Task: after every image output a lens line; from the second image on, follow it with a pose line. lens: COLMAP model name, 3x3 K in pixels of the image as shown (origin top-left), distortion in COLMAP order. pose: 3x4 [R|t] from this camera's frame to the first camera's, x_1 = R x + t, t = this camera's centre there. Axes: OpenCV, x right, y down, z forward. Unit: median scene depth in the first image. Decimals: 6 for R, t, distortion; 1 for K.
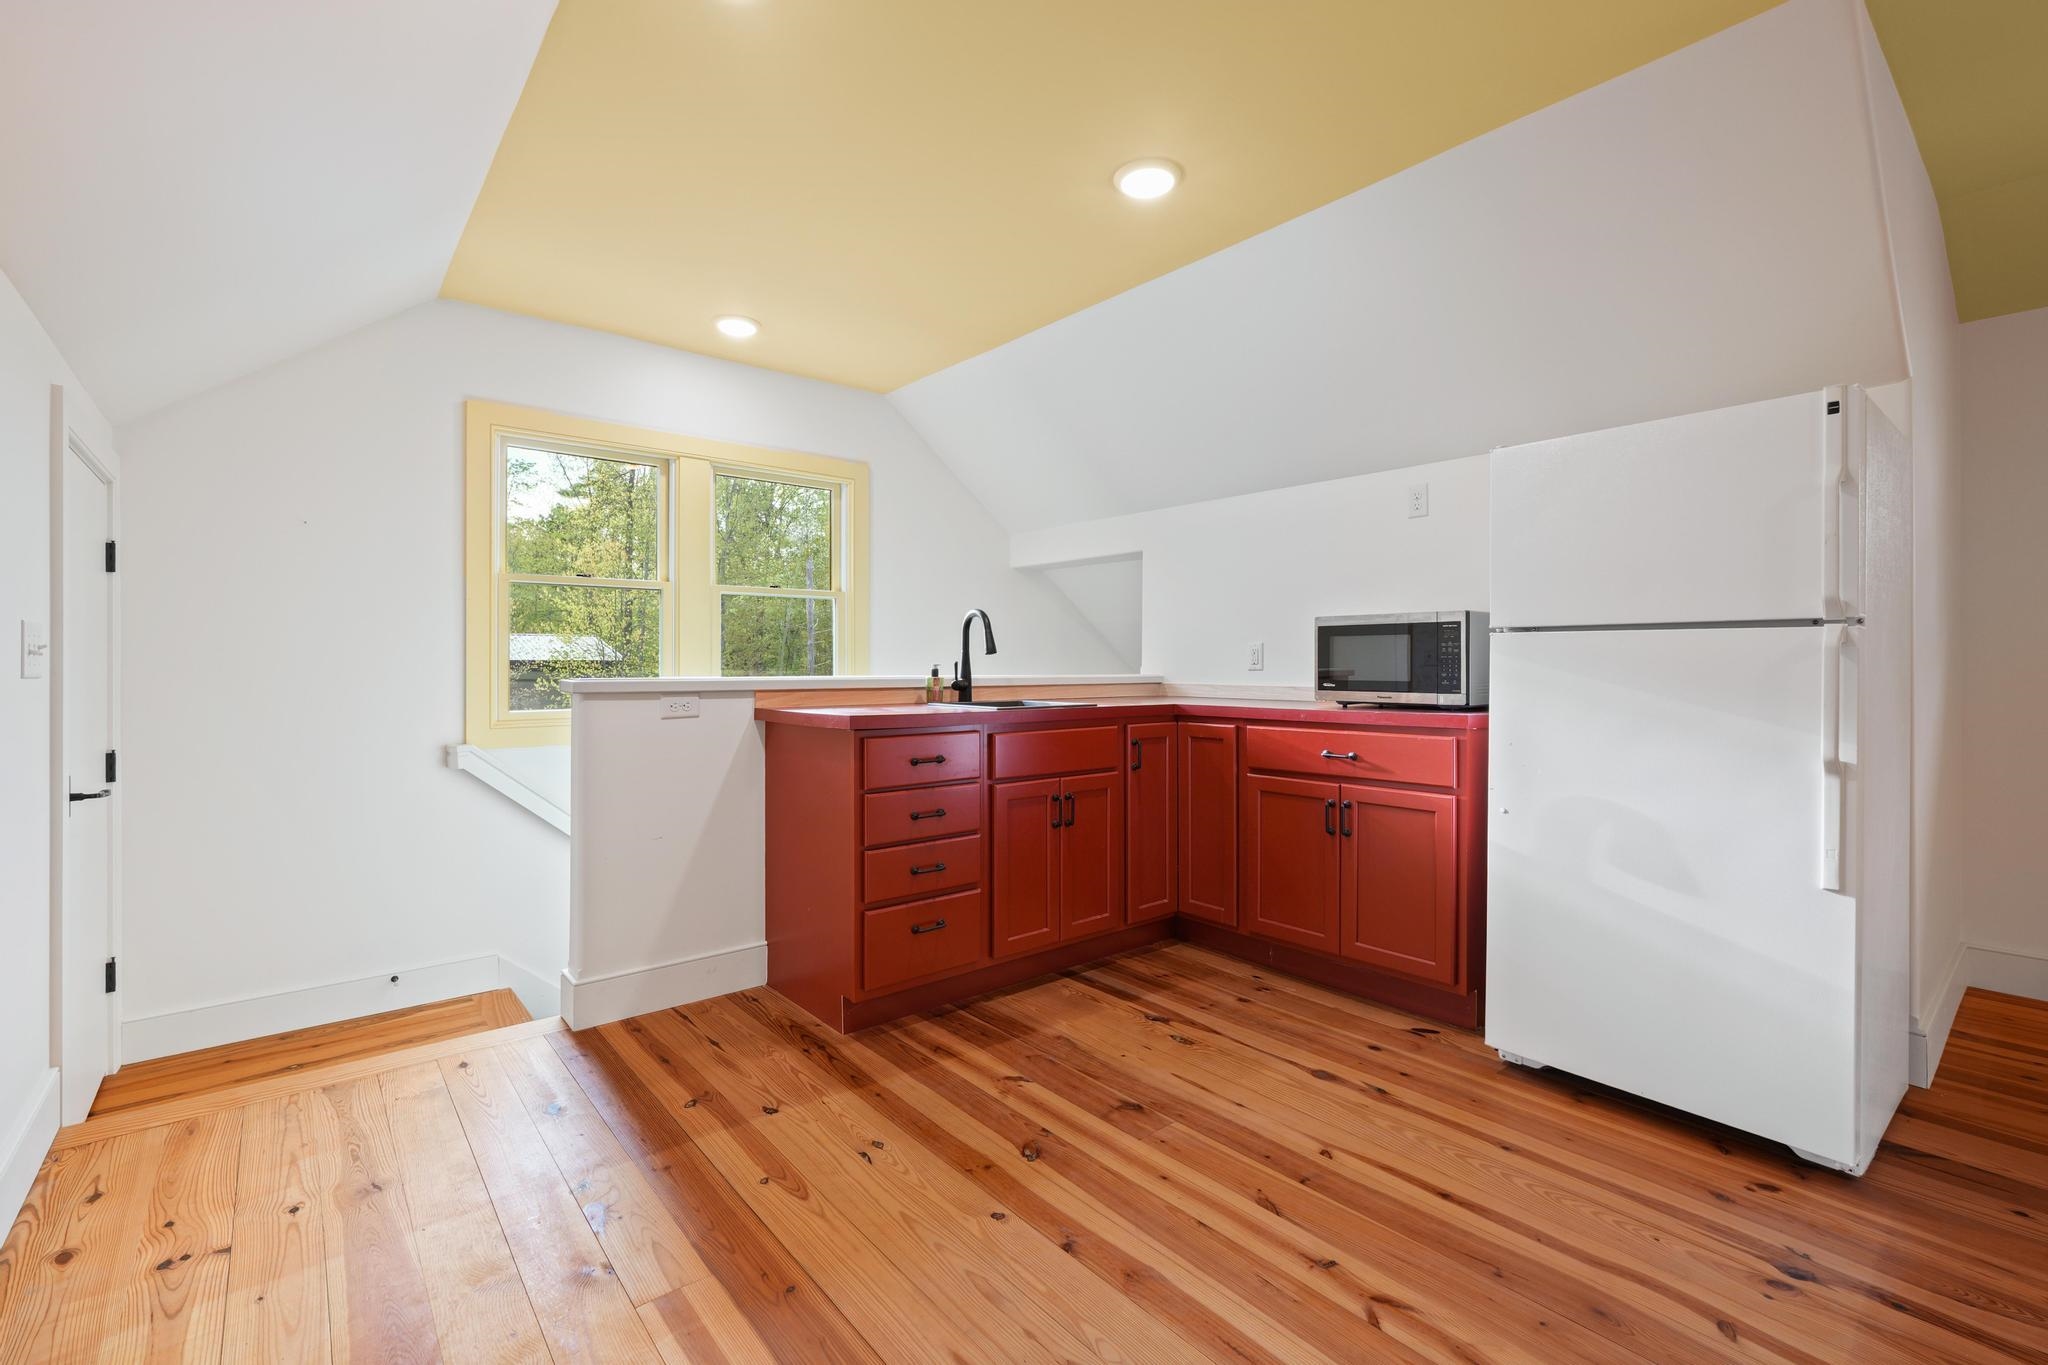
lens RADIAL K [[884.3, 0, 1012.9], [0, 884.3, 668.4], [0, 0, 1]] dist [-0.000359, 0.000116]
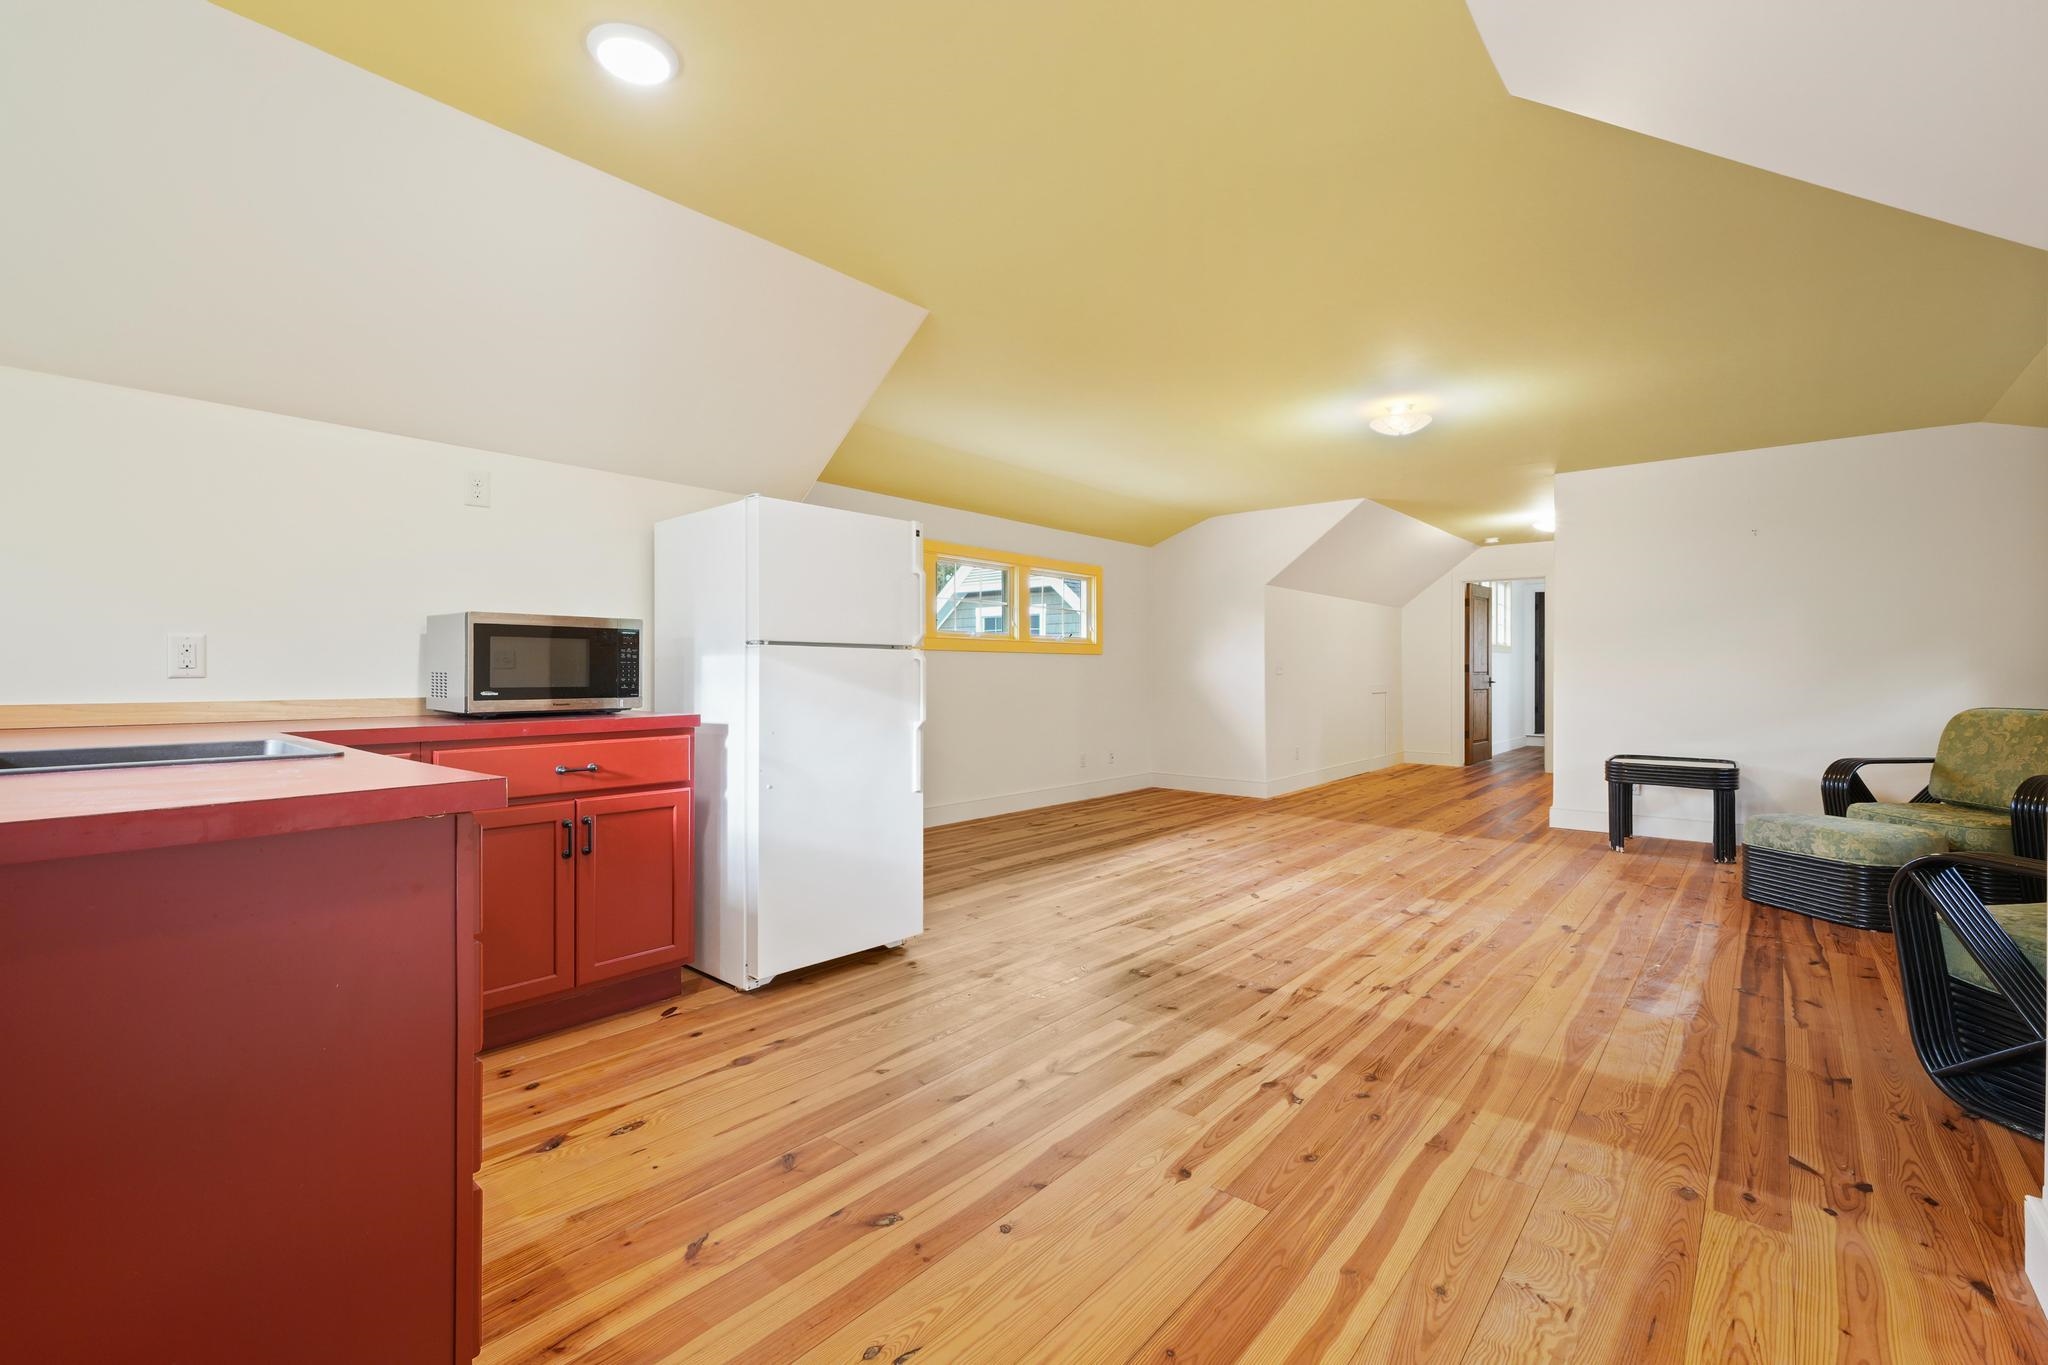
lens RADIAL K [[884.3, 0, 1012.9], [0, 884.3, 668.4], [0, 0, 1]] dist [-0.000359, 0.000116]
pose [[-0.159003, -0.000670, 0.987278, -0.741003], [0.000095, 1.000000, 0.000694, -0.007856], [-0.987278, 0.000204, -0.159003, 0.853572]]
